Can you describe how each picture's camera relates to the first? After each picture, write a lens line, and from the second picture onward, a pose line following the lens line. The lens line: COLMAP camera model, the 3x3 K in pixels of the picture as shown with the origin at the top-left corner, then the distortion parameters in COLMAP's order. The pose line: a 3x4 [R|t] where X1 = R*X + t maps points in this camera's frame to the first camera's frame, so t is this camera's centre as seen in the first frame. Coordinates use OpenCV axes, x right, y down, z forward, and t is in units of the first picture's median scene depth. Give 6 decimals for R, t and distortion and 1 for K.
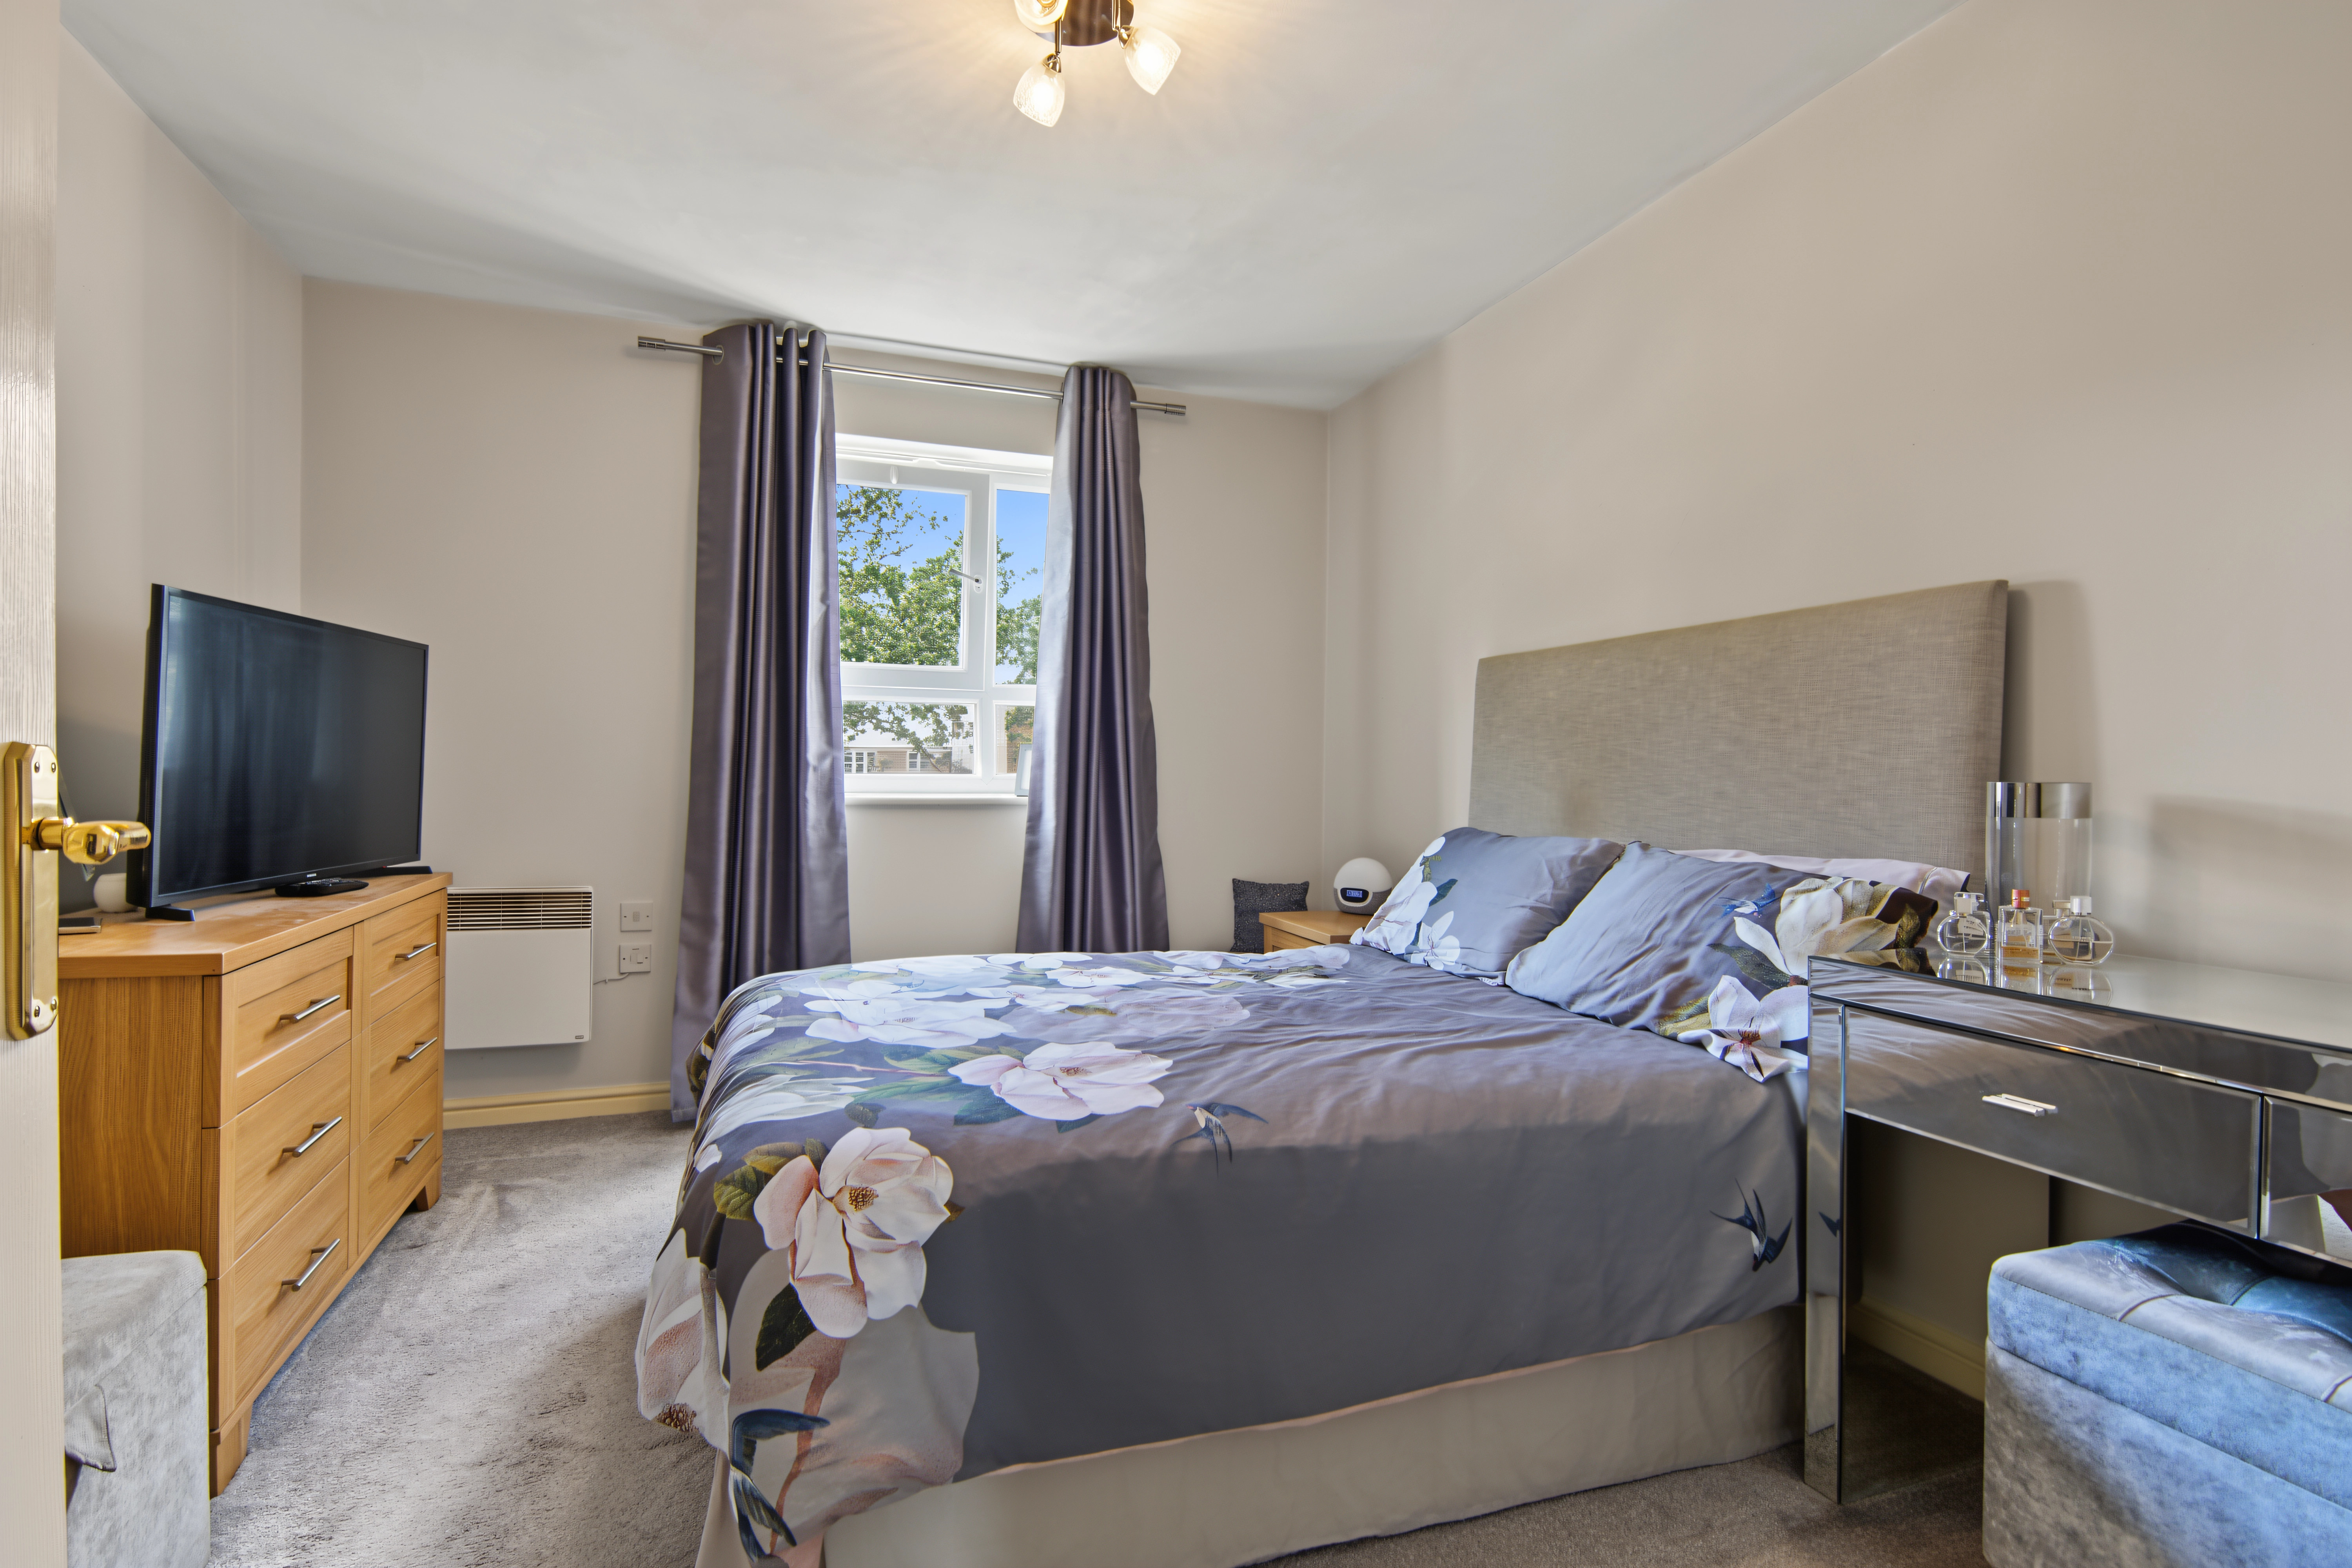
lens RADIAL K [[1104.9, 0, 1137.7], [0, 1104.9, 791.1], [0, 0, 1]] dist [0.017904, -0.013921]
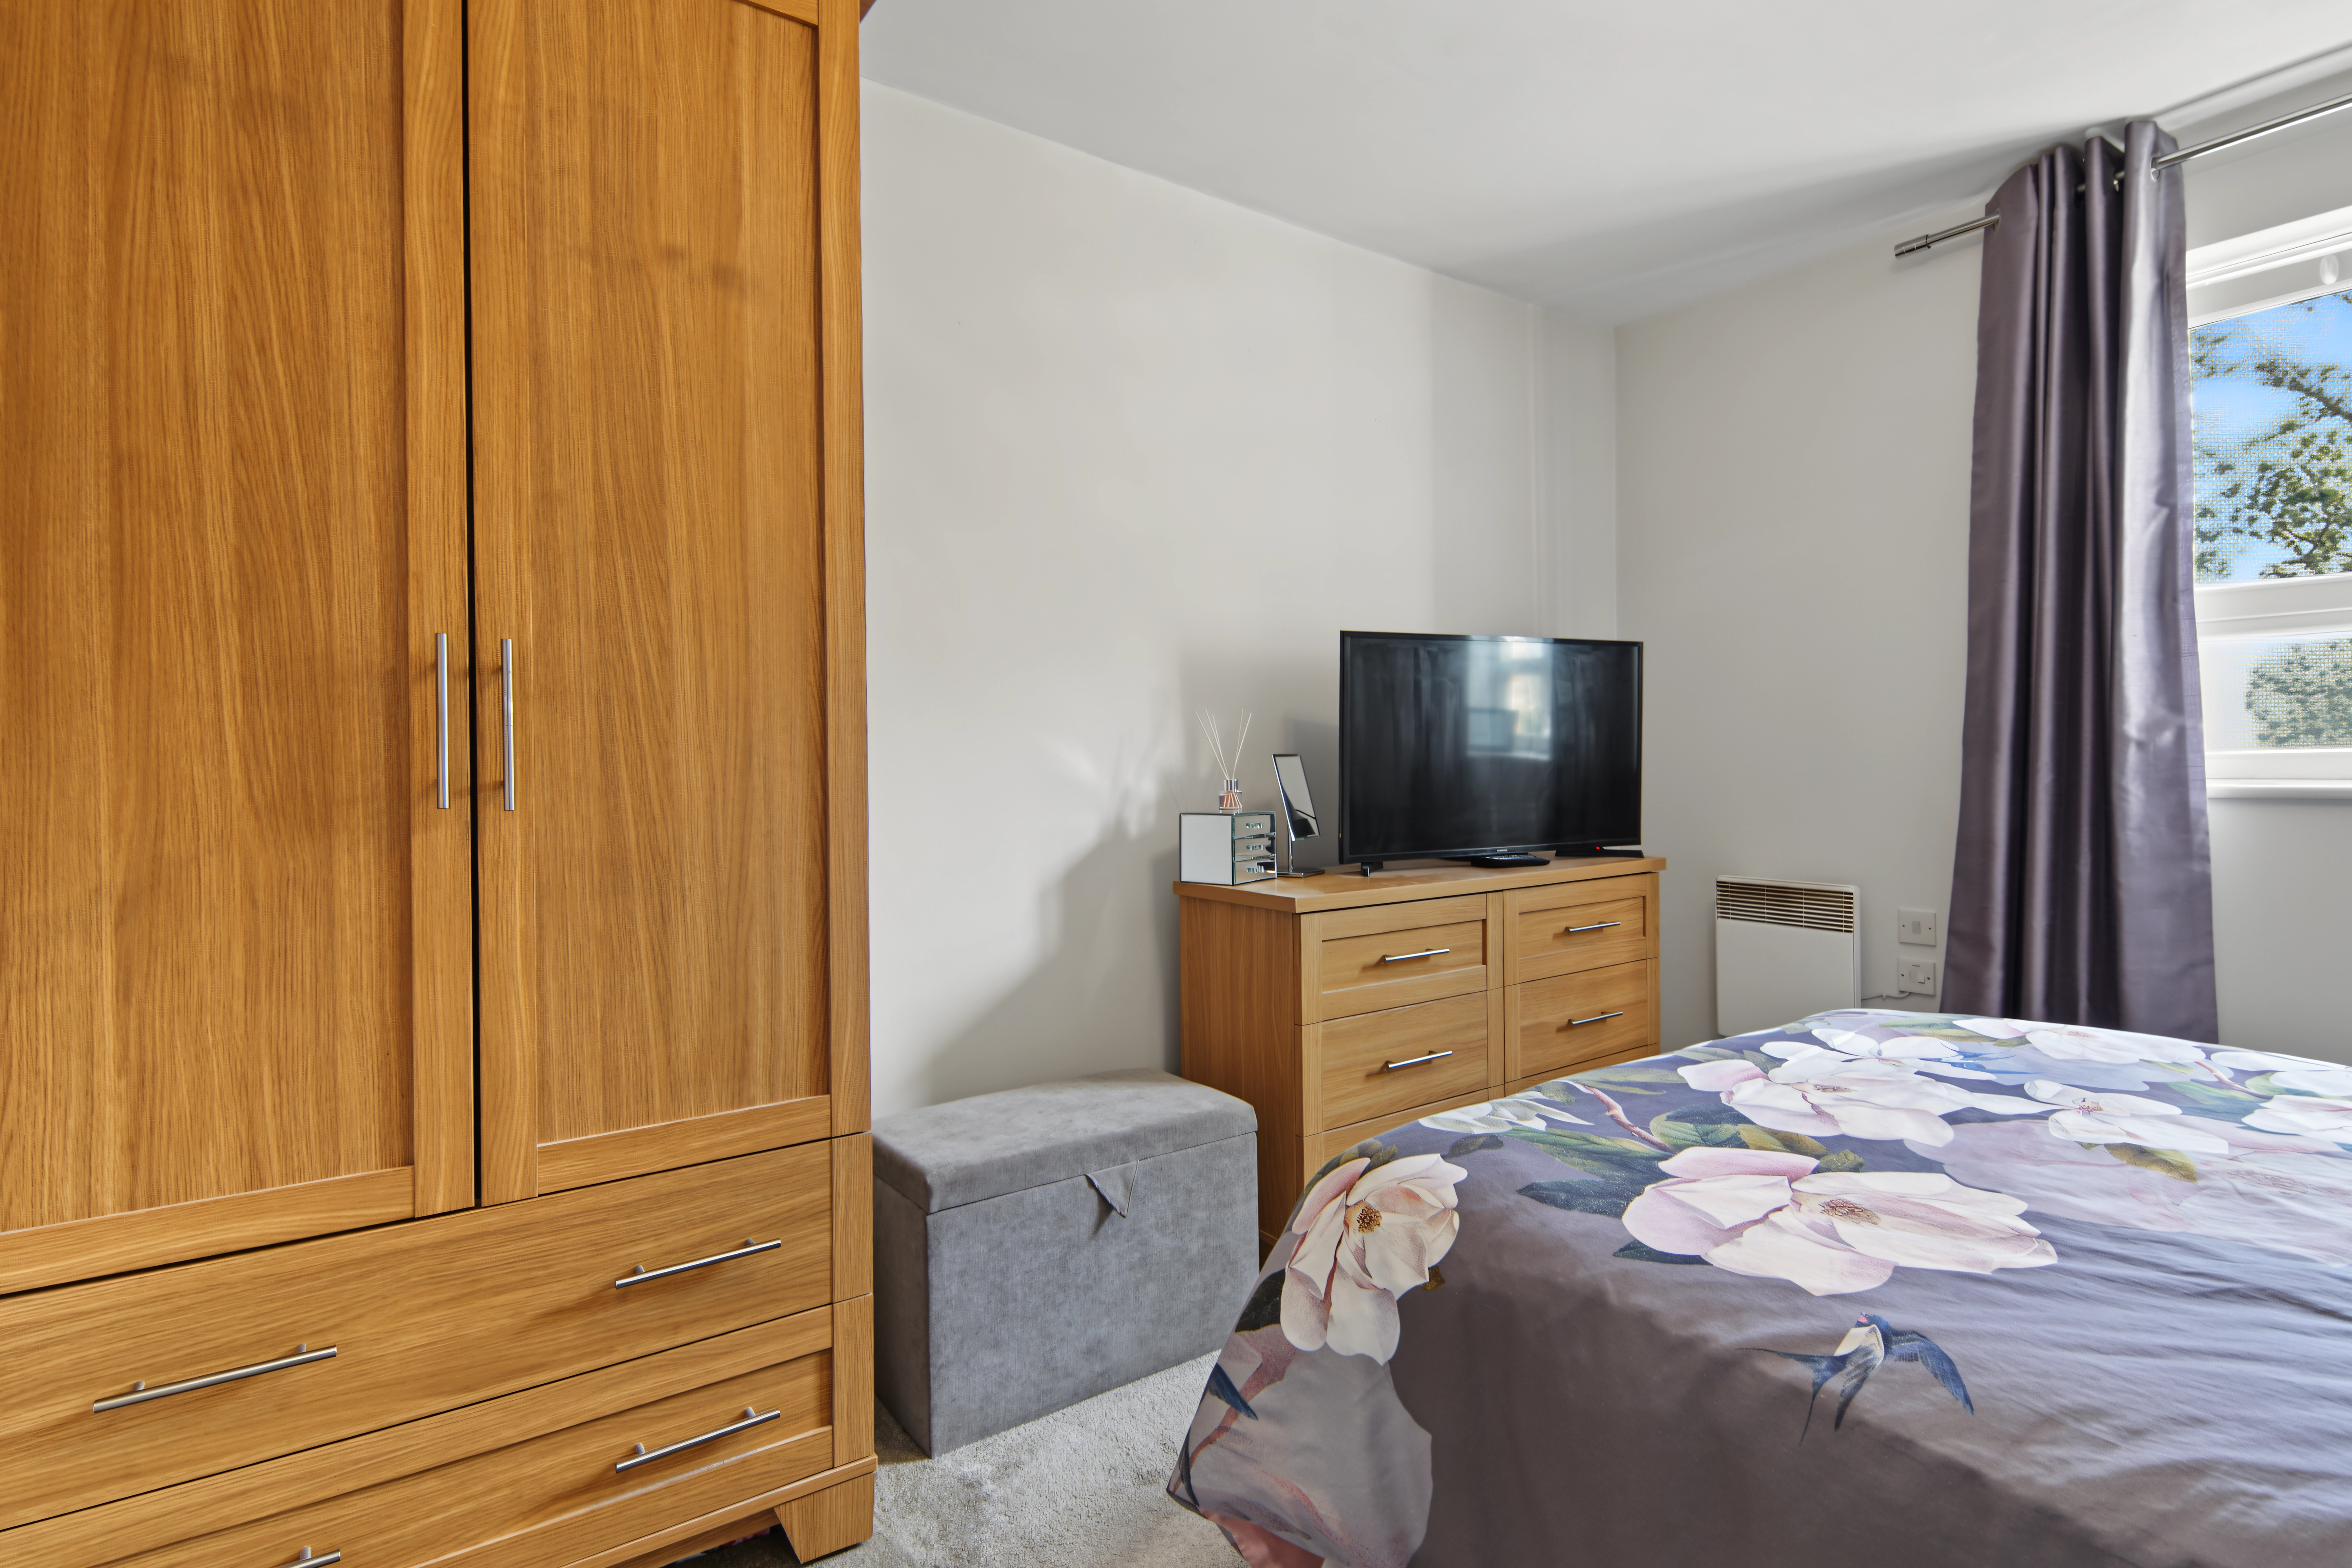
lens RADIAL K [[1140.5, 0, 1166.6], [0, 1140.5, 761.8], [0, 0, 1]] dist [0.020473, -0.016399]
pose [[0.288742, -0.020658, -0.957184, 0.511087], [0.004334, 0.999785, -0.020271, 0.006087], [0.957397, 0.001705, 0.288770, 0.470975]]
